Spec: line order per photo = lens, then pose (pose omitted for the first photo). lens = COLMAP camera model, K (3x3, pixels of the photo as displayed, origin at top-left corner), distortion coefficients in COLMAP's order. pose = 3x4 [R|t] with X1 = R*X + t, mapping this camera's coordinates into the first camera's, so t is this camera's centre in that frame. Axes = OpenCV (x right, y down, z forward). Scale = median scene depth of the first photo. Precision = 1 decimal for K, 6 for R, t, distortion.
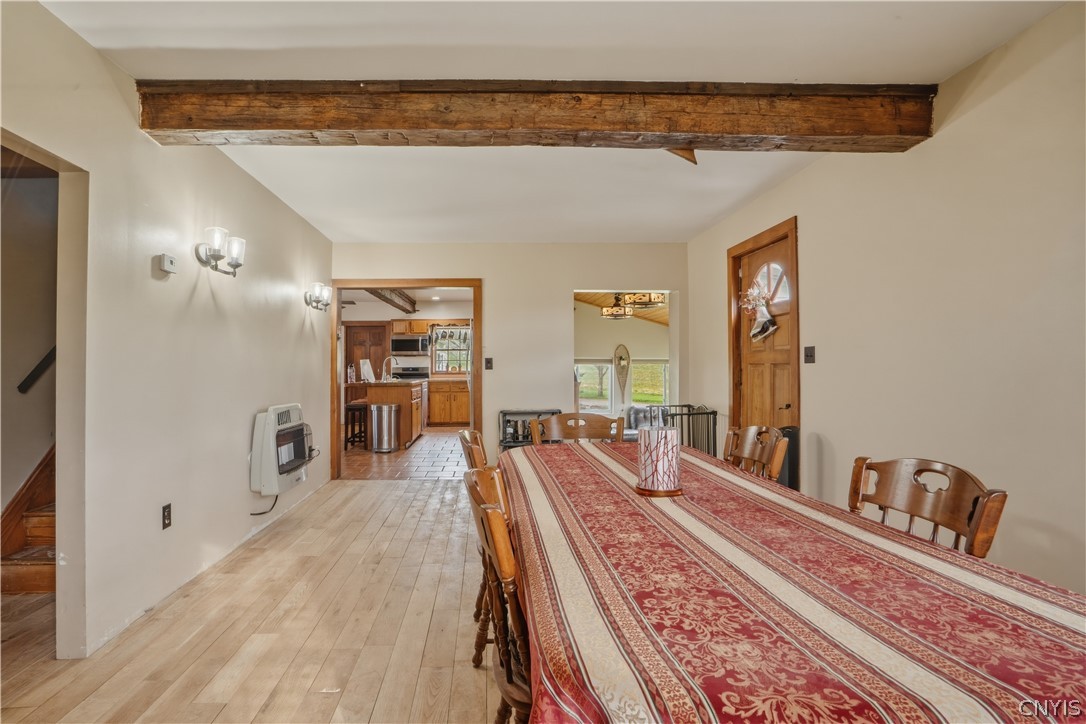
lens RADIAL K [[543.1, 0, 505.6], [0, 543.1, 366.7], [0, 0, 1]] dist [-0.037506, 0.001987]
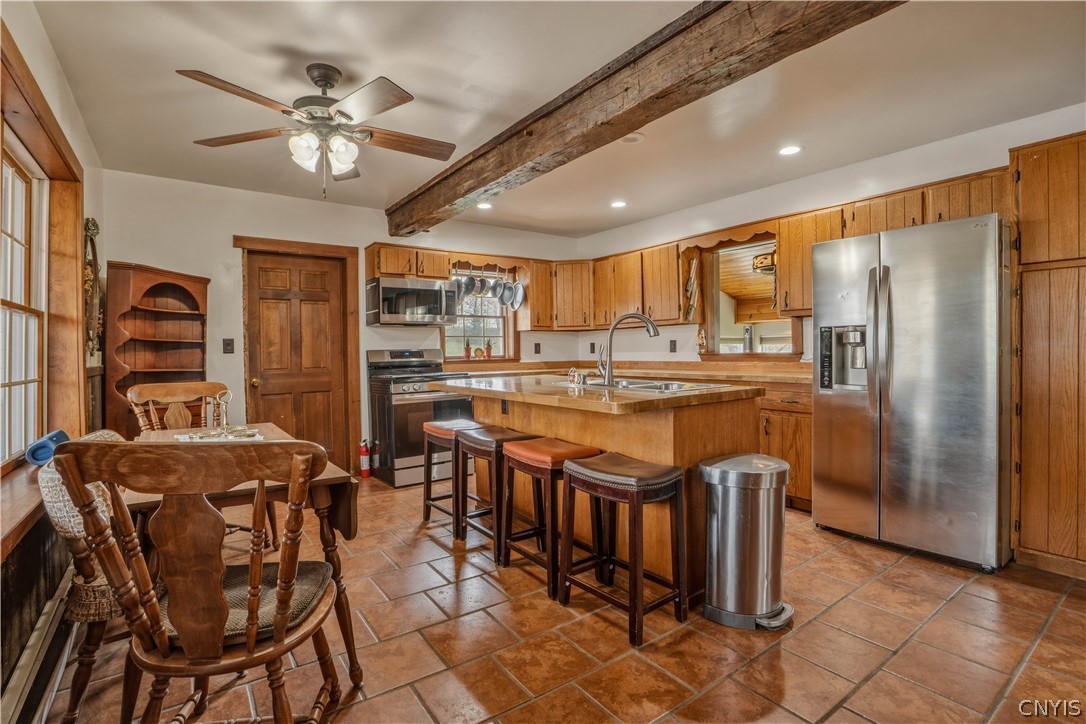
lens RADIAL K [[518.0, 0, 533.0], [0, 518.0, 352.3], [0, 0, 1]] dist [-0.058849, 0.028933]
pose [[0.830973, -0.010664, 0.556211, -0.977119], [0.008366, 0.999943, 0.006672, 0.003540], [-0.556250, -0.000891, 0.831014, 1.659282]]
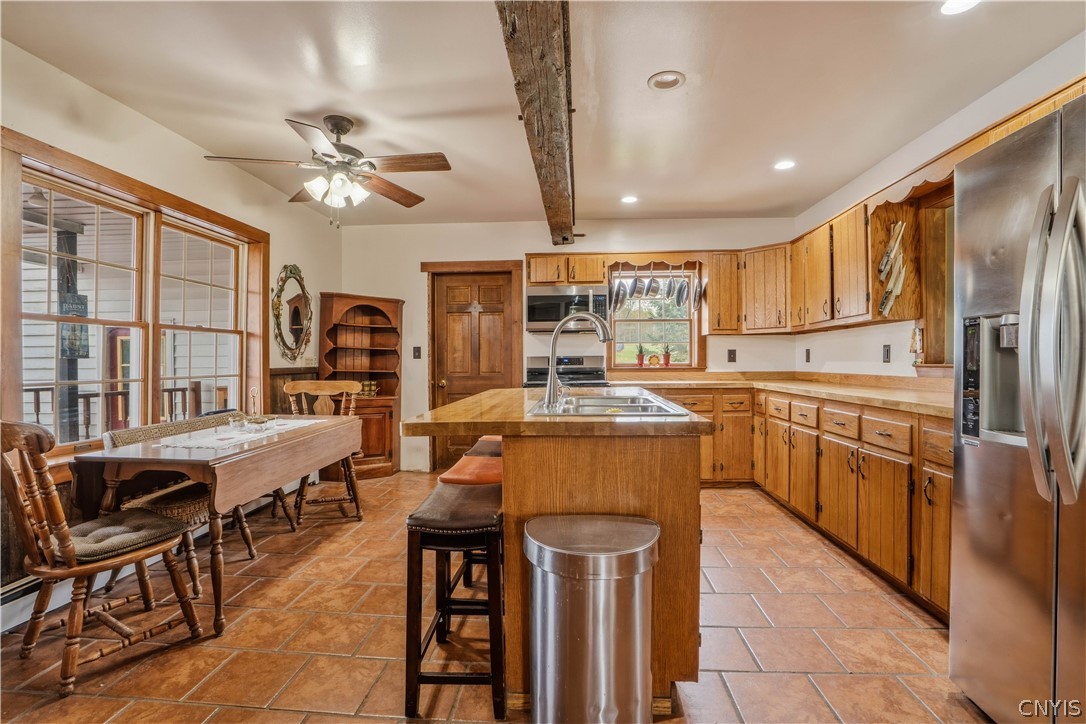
lens RADIAL K [[506.7, 0, 543.0], [0, 506.7, 362.0], [0, 0, 1]] dist [-0.060670, 0.025653]
pose [[0.995787, -0.002113, -0.091672, -0.450871], [0.003031, 0.999947, 0.009876, 0.004311], [0.091646, -0.010113, 0.995740, 1.634102]]
